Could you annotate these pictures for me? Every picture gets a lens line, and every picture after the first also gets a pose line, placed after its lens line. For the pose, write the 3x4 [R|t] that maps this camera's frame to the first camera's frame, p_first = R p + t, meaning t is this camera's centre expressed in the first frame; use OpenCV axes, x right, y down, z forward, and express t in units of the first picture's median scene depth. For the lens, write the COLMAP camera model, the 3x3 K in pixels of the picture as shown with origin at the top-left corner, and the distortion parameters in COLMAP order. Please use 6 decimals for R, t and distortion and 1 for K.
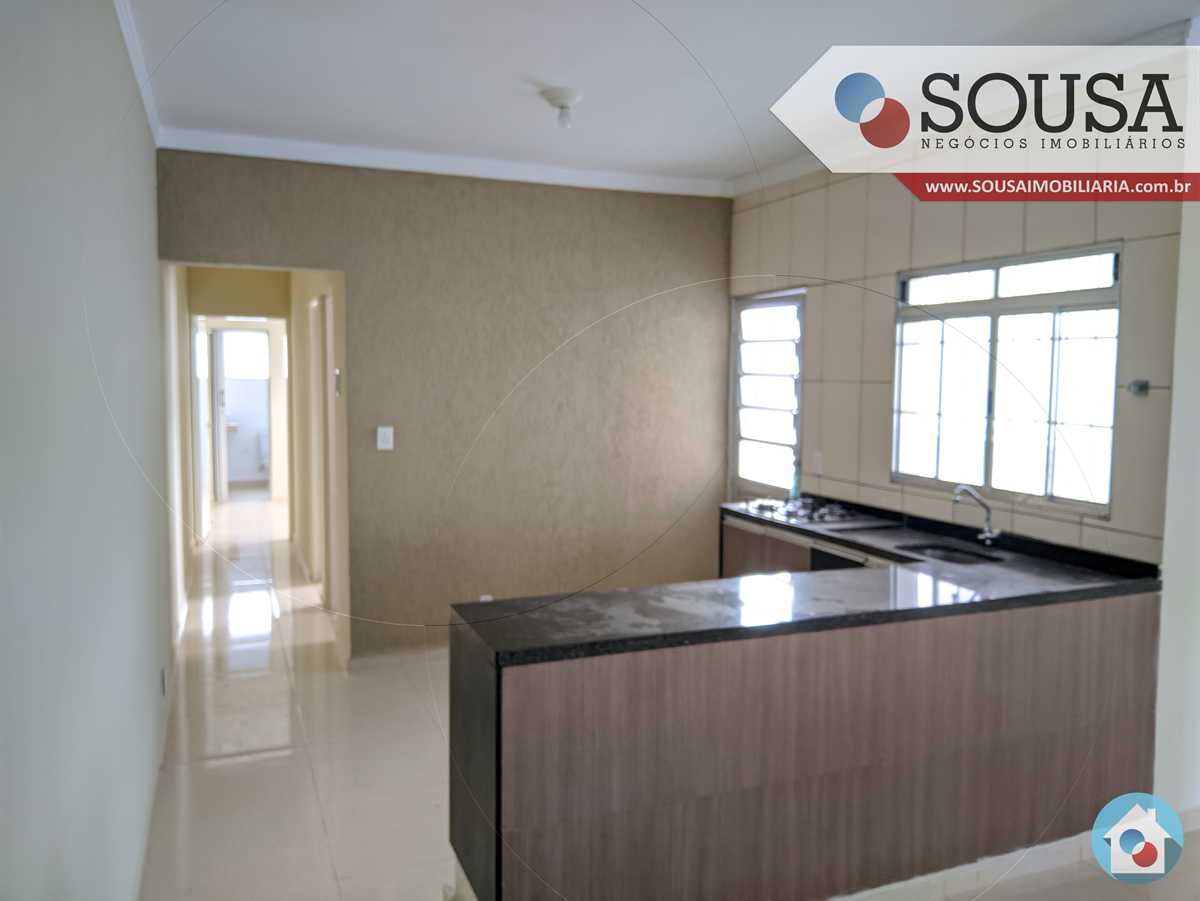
lens RADIAL K [[934.3, 0, 600.0], [0, 934.3, 450.5], [0, 0, 1]] dist [0.062813, -0.107687]
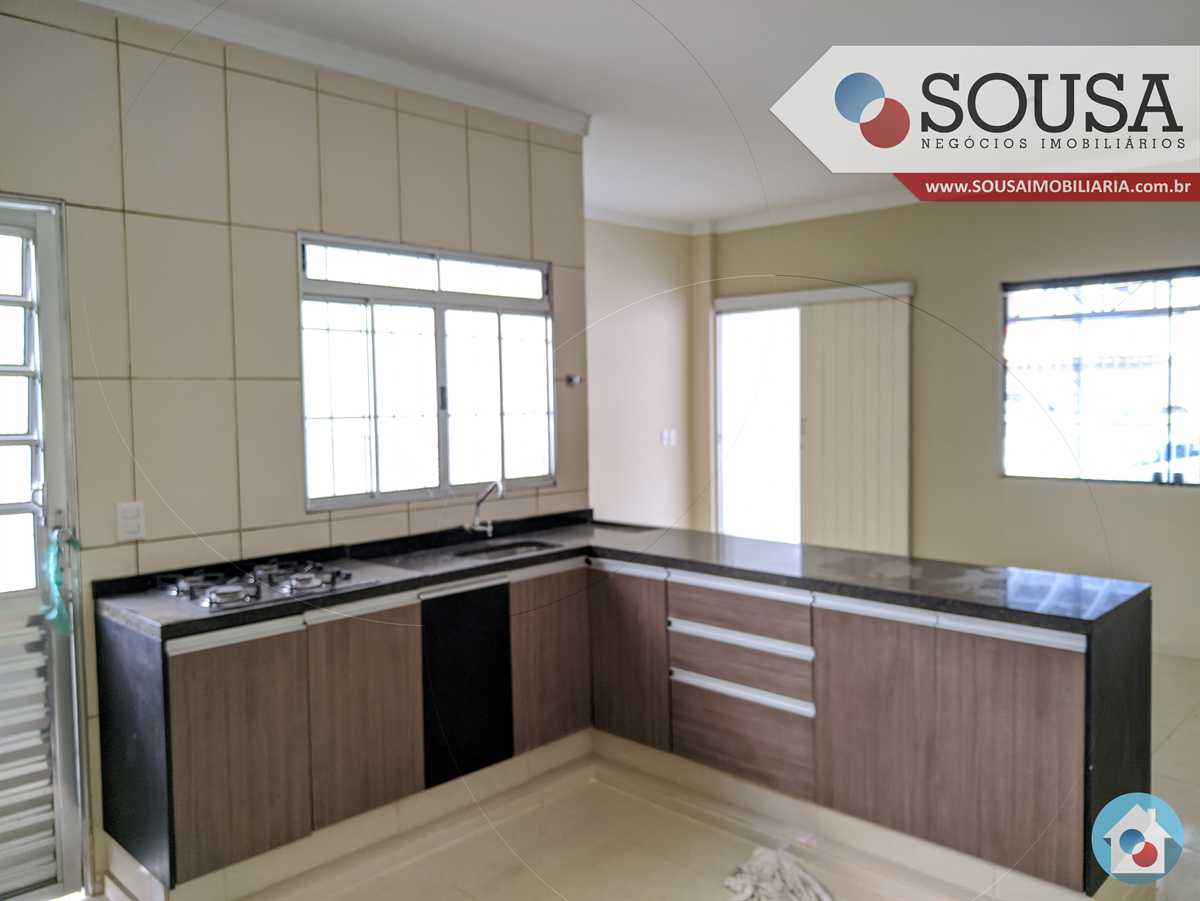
lens RADIAL K [[934.3, 0, 600.0], [0, 934.3, 450.5], [0, 0, 1]] dist [0.062813, -0.107687]
pose [[-0.404496, -0.084232, 0.910652, -0.531188], [0.065337, 0.990543, 0.120643, -0.103098], [-0.912203, 0.108299, -0.395168, 1.231899]]
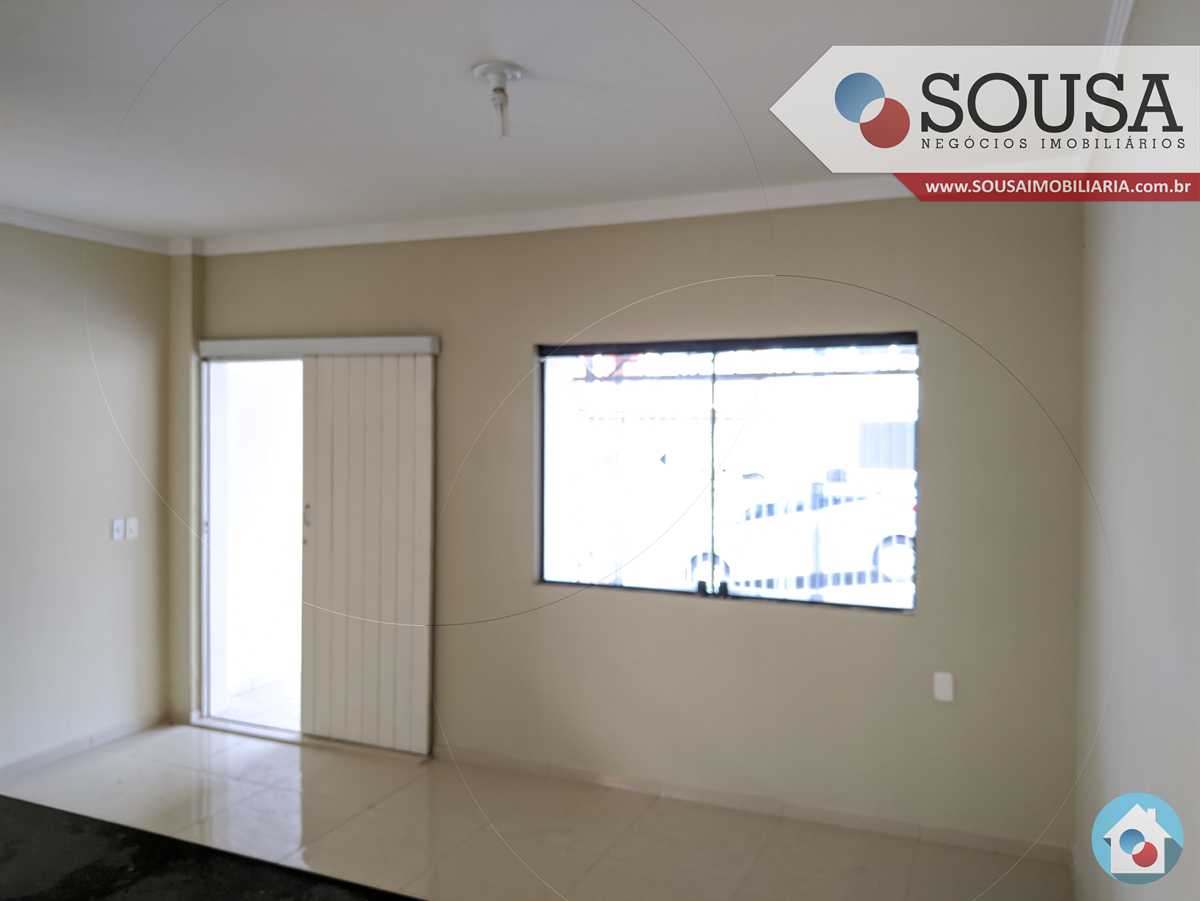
lens RADIAL K [[934.3, 0, 600.0], [0, 934.3, 450.5], [0, 0, 1]] dist [0.062813, -0.107687]
pose [[-0.702841, -0.049905, 0.709594, -0.449256], [0.016056, 0.996169, 0.085963, -0.106263], [-0.711166, 0.071811, -0.699347, 1.069974]]
